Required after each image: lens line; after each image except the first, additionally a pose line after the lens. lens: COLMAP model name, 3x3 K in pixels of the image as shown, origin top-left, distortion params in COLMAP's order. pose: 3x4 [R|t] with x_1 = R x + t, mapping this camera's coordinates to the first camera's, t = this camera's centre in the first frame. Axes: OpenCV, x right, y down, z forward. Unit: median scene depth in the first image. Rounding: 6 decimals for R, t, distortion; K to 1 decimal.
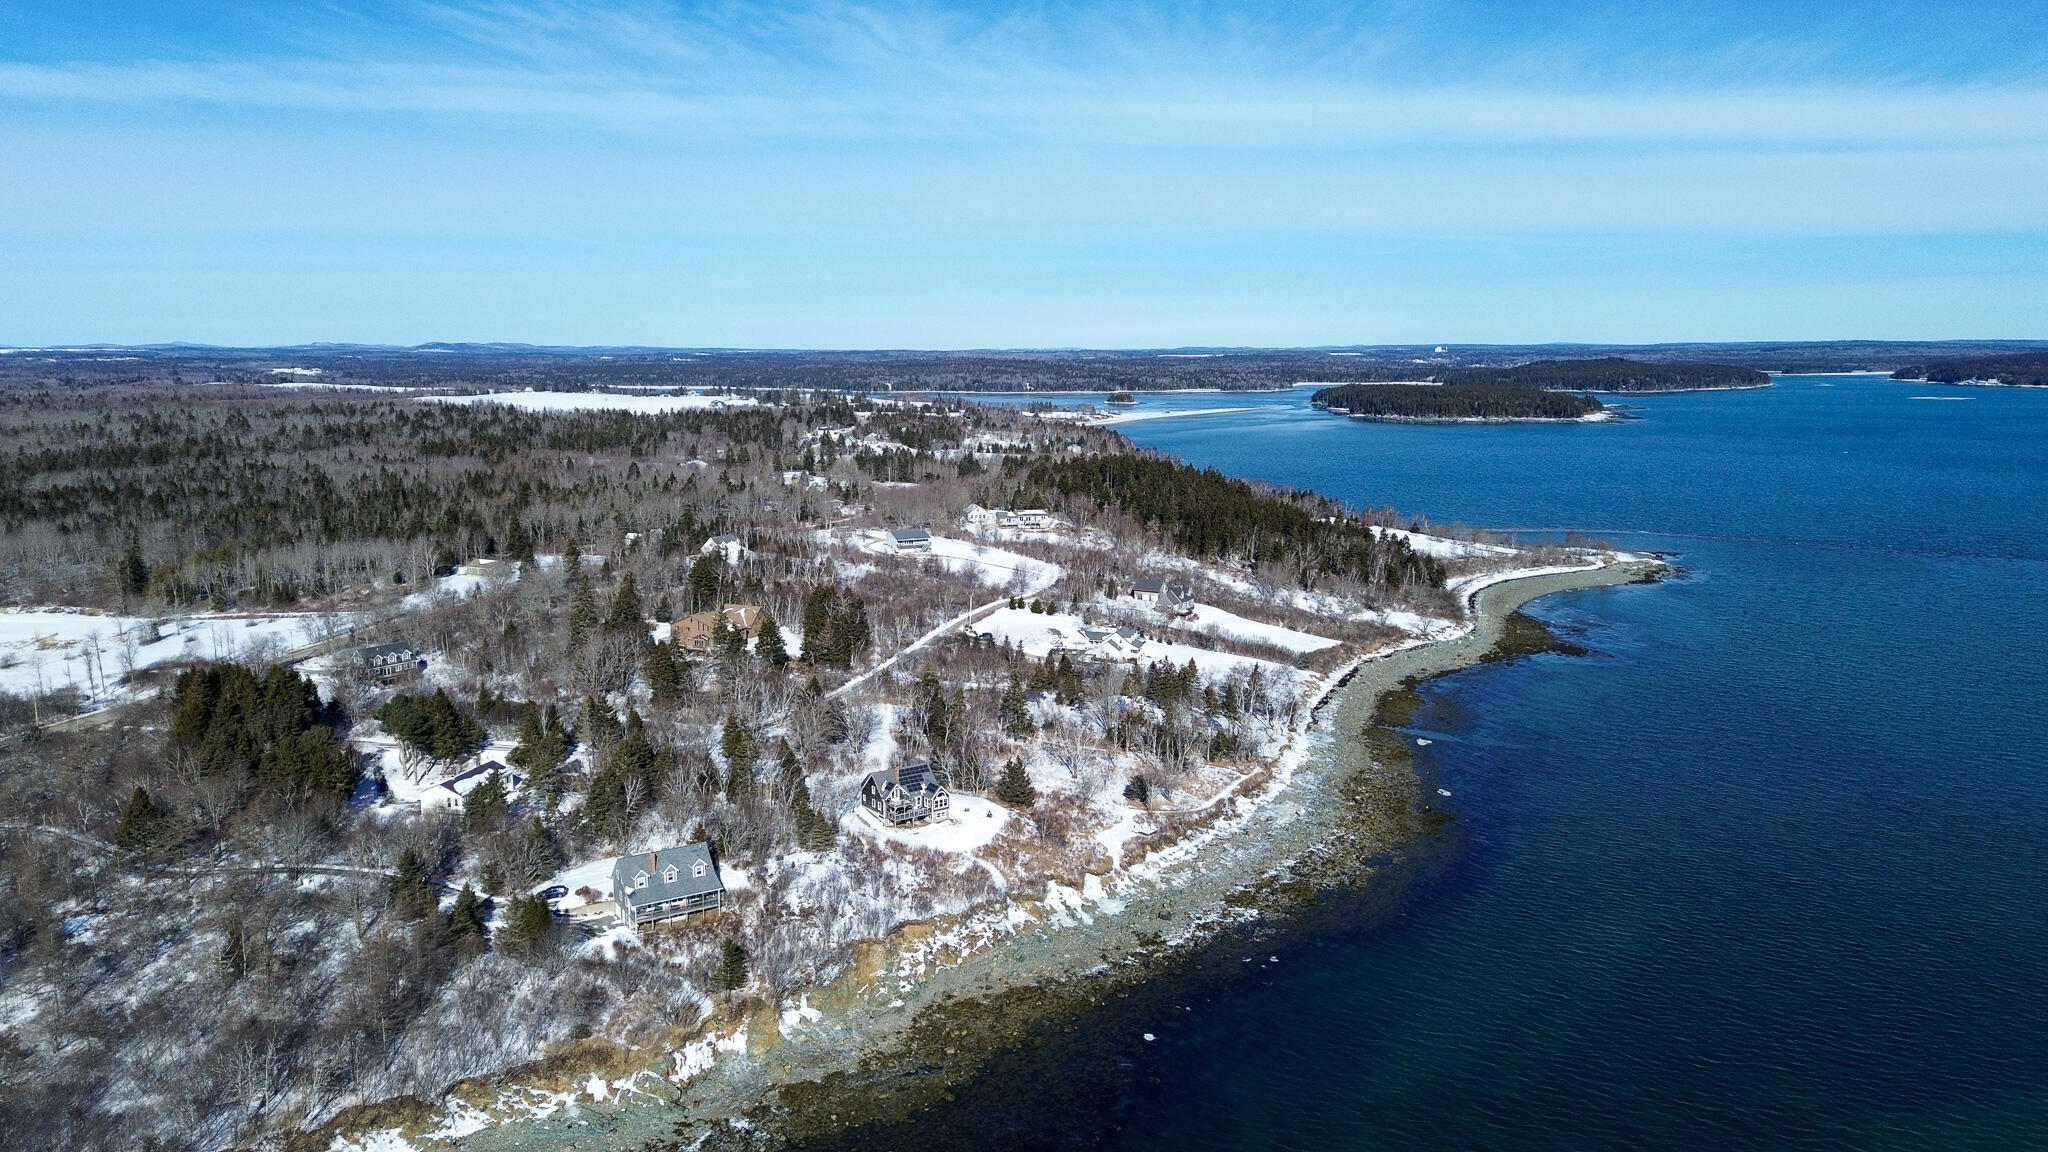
lens RADIAL K [[1459.2, 0, 1036.2], [0, 1459.2, 578.5], [0, 0, 1]] dist [0.067578, -0.061939]
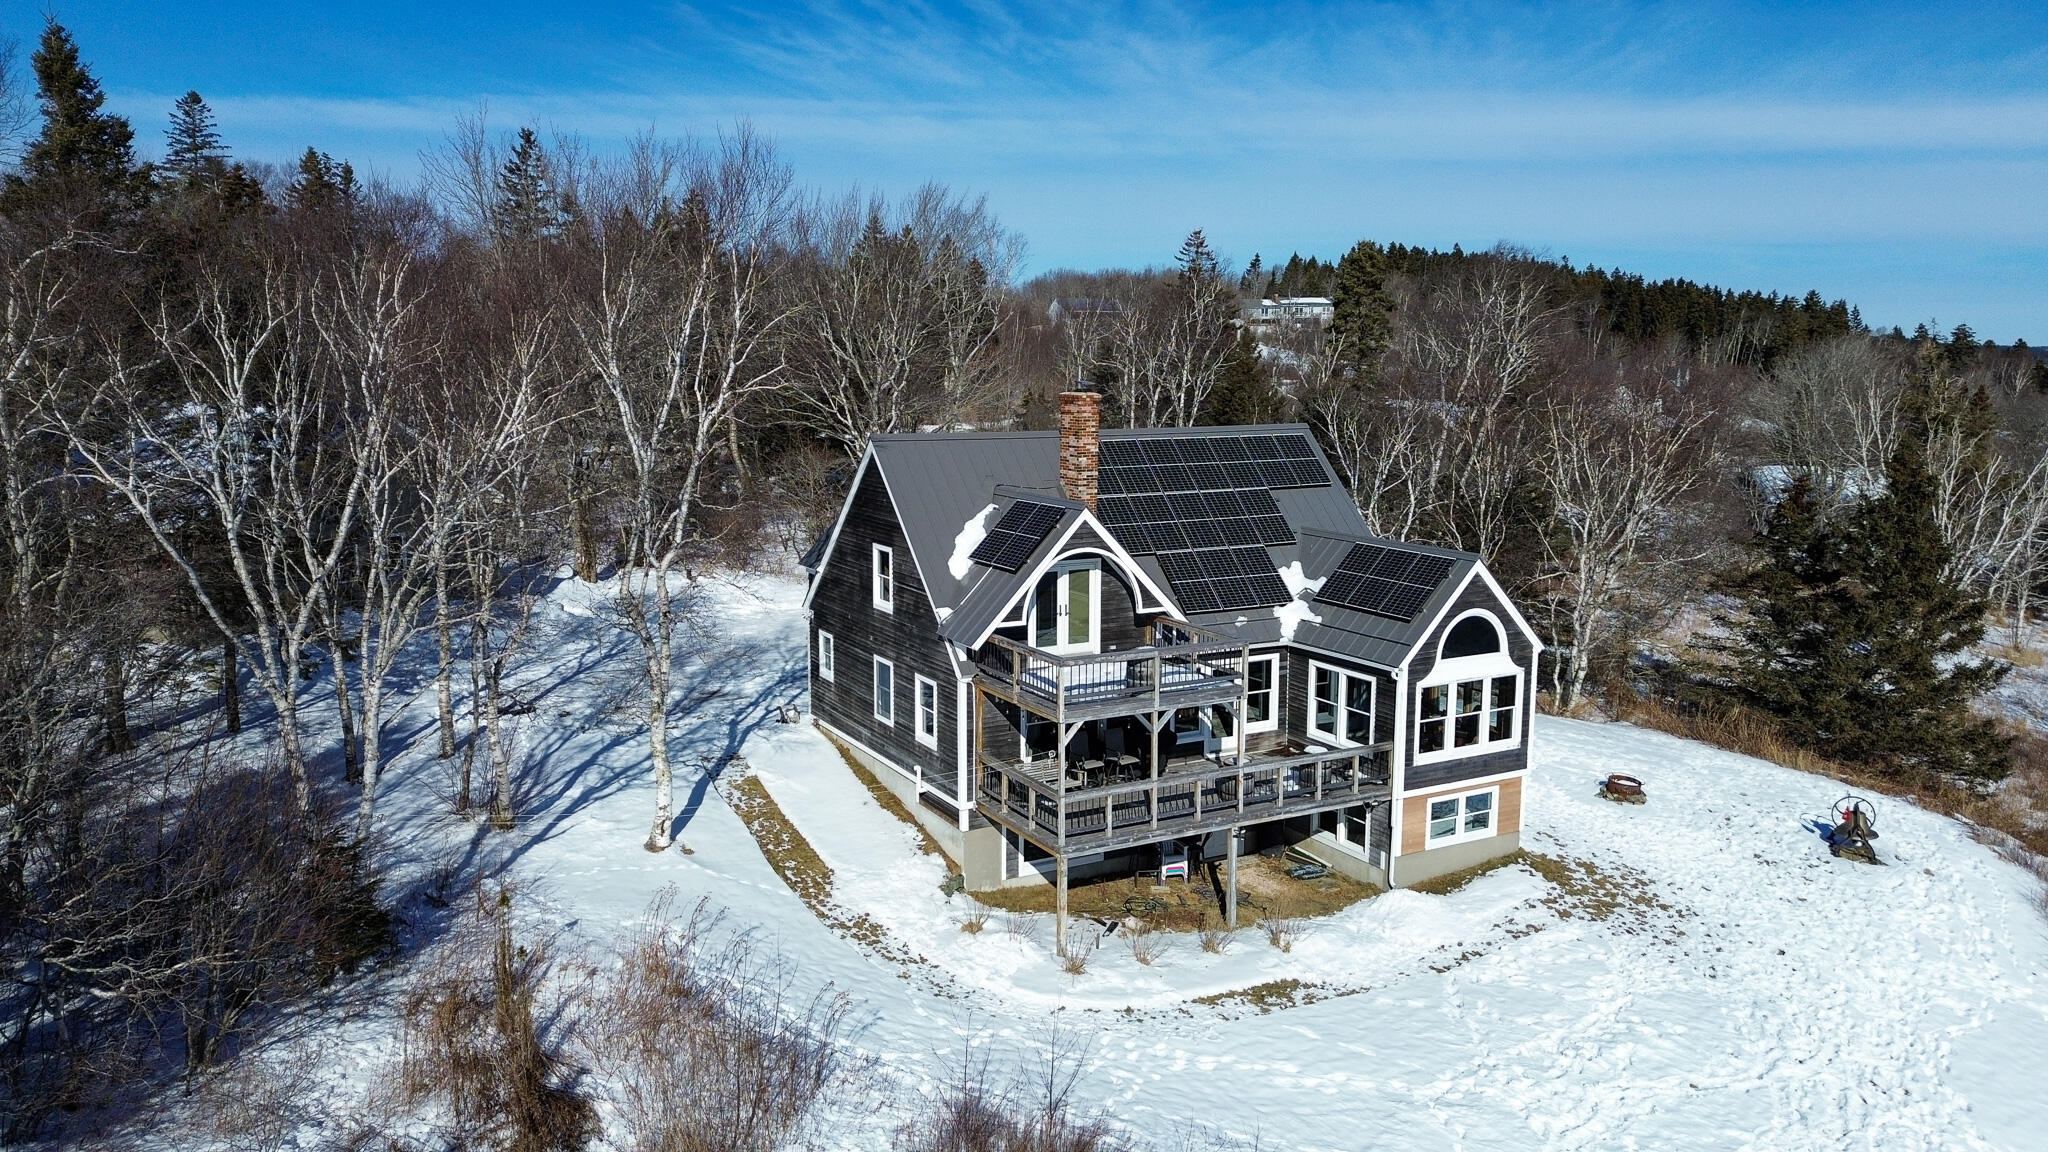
lens RADIAL K [[1459.2, 0, 1033.8], [0, 1459.2, 590.8], [0, 0, 1]] dist [0.067578, -0.061939]
pose [[0.989345, 0.023388, -0.143696, -0.081276], [-0.023743, 0.999718, -0.000756, 0.143504], [0.143638, 0.004160, 0.989622, 0.872314]]
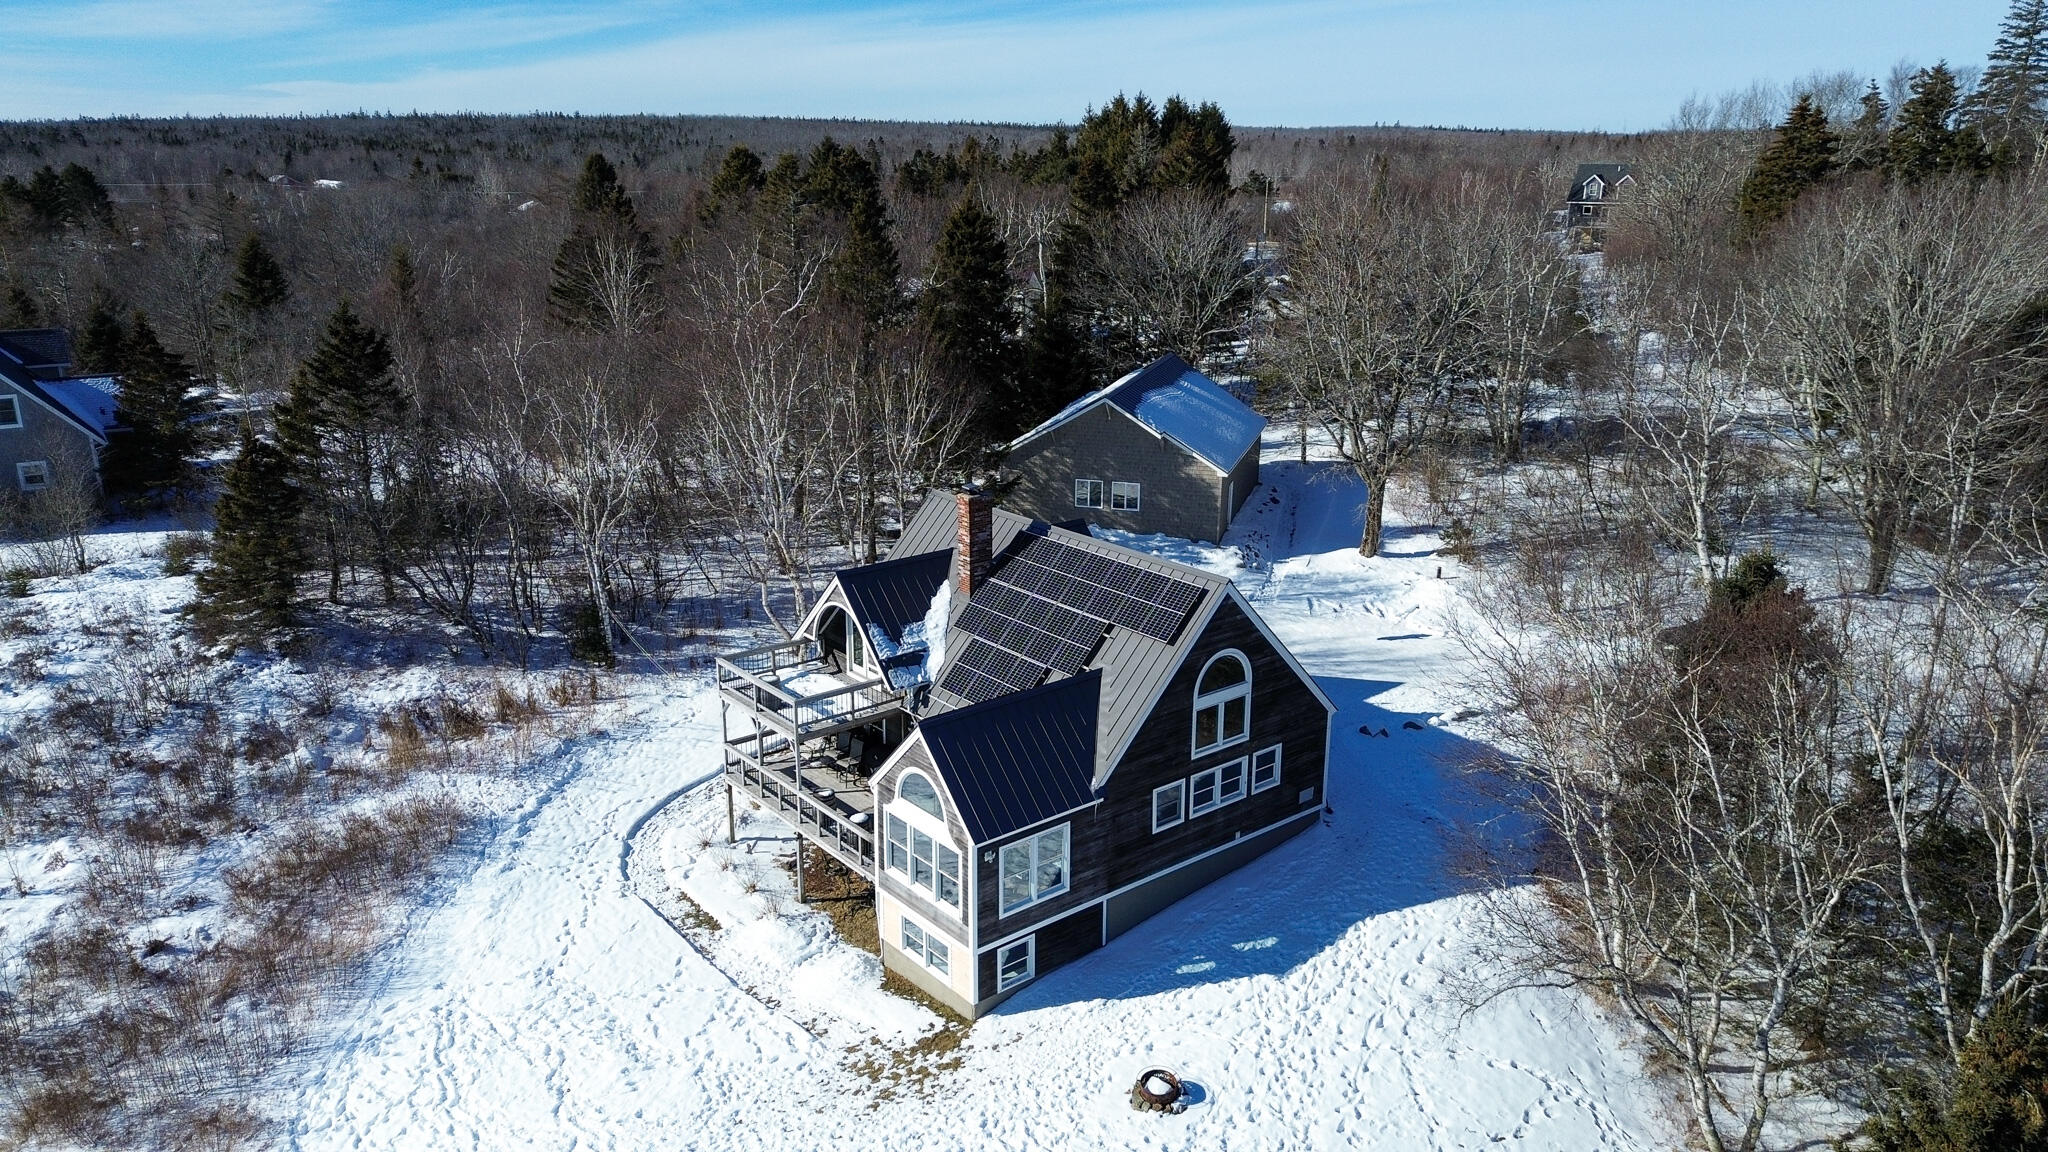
lens RADIAL K [[1459.2, 0, 1011.2], [0, 1459.2, 577.2], [0, 0, 1]] dist [0.067578, -0.061939]
pose [[0.009285, 0.281442, -0.959533, 0.045215], [-0.161672, 0.947372, 0.276311, 0.095078], [0.986801, 0.152564, 0.054298, 0.984289]]
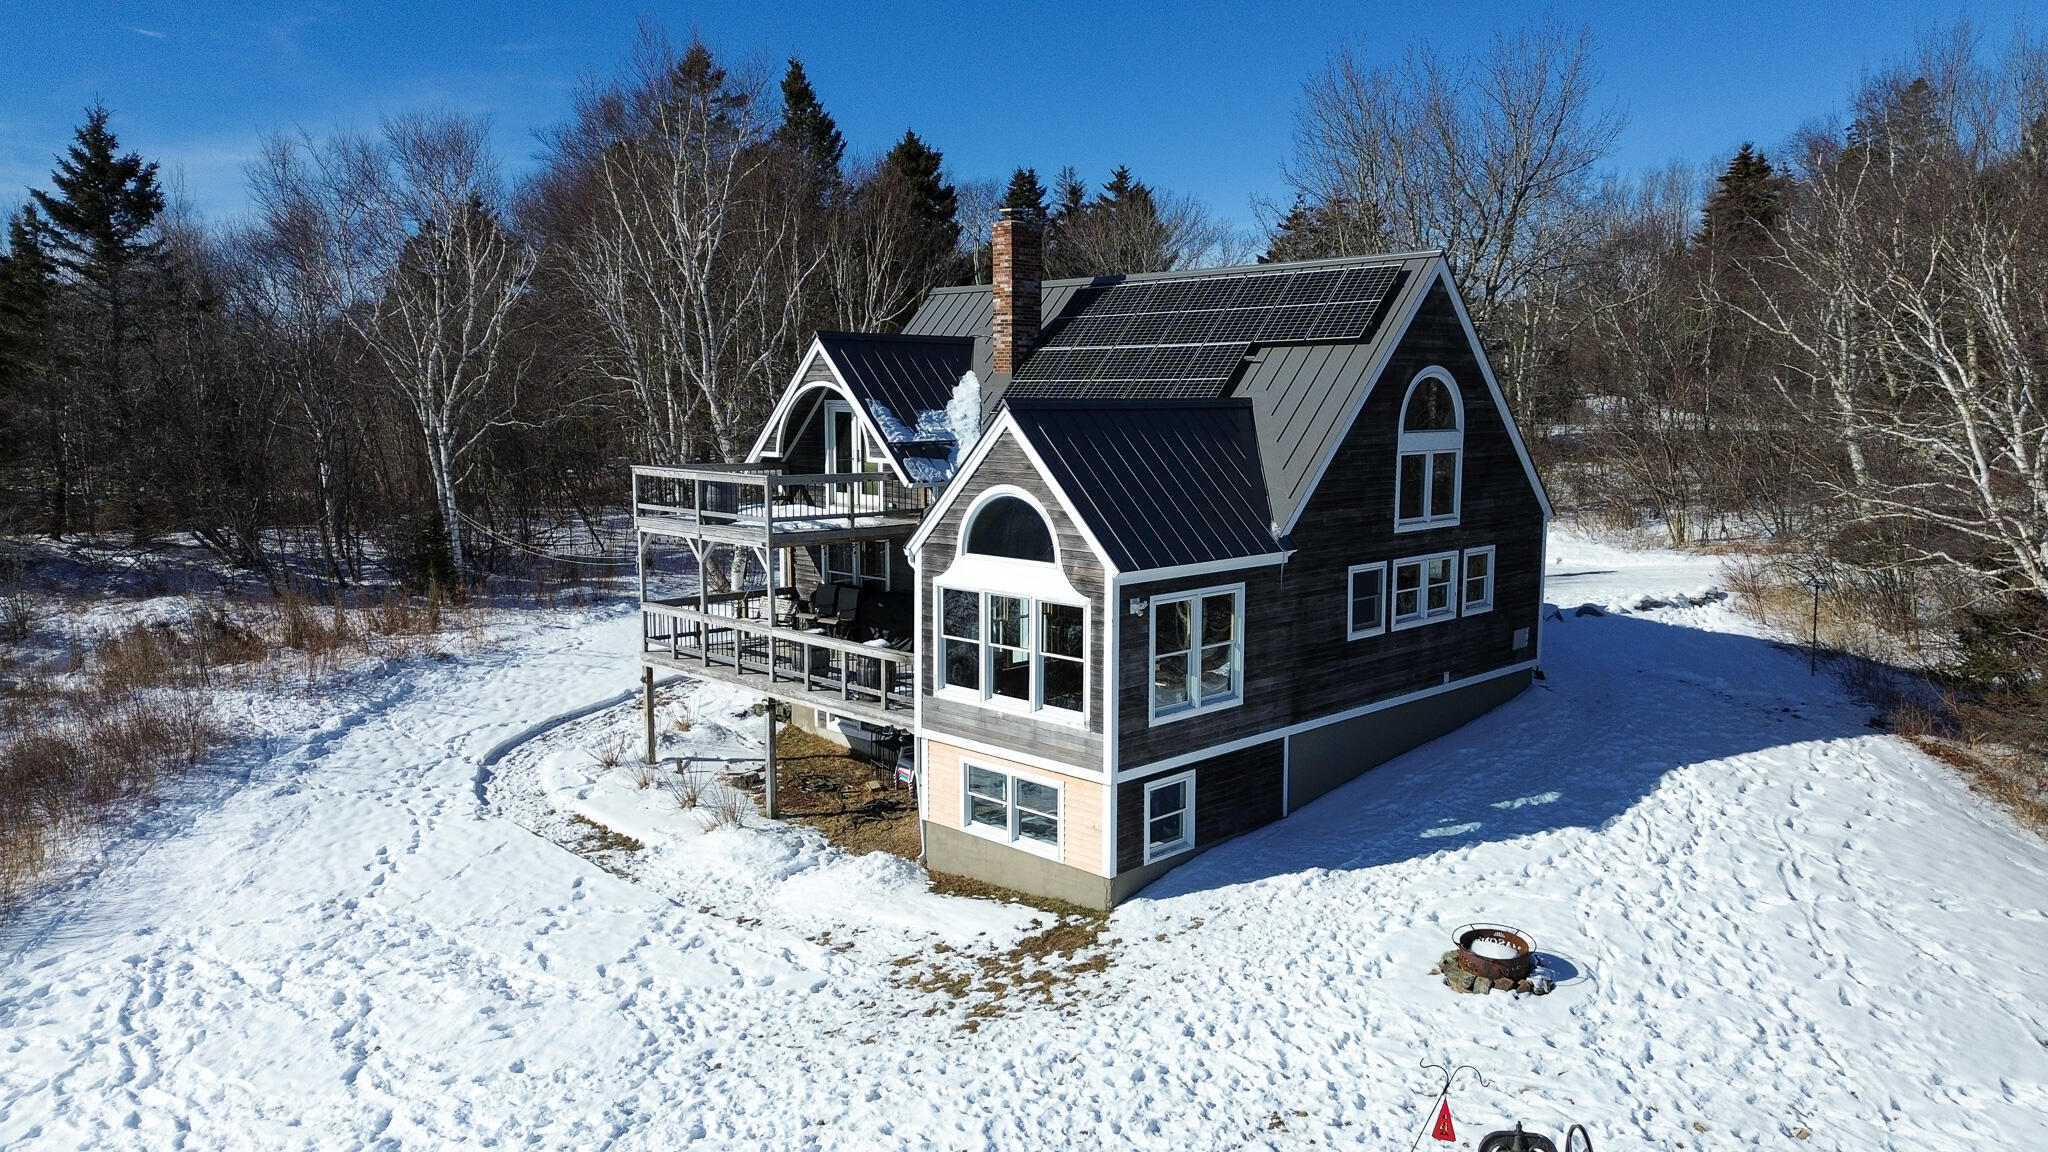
lens RADIAL K [[1459.2, 0, 1016.0], [0, 1459.2, 577.2], [0, 0, 1]] dist [0.067578, -0.061939]
pose [[0.114958, 0.119366, -0.986173, 0.006515], [-0.160652, 0.981920, 0.100124, 0.141226], [0.980294, 0.146921, 0.132056, 0.977484]]
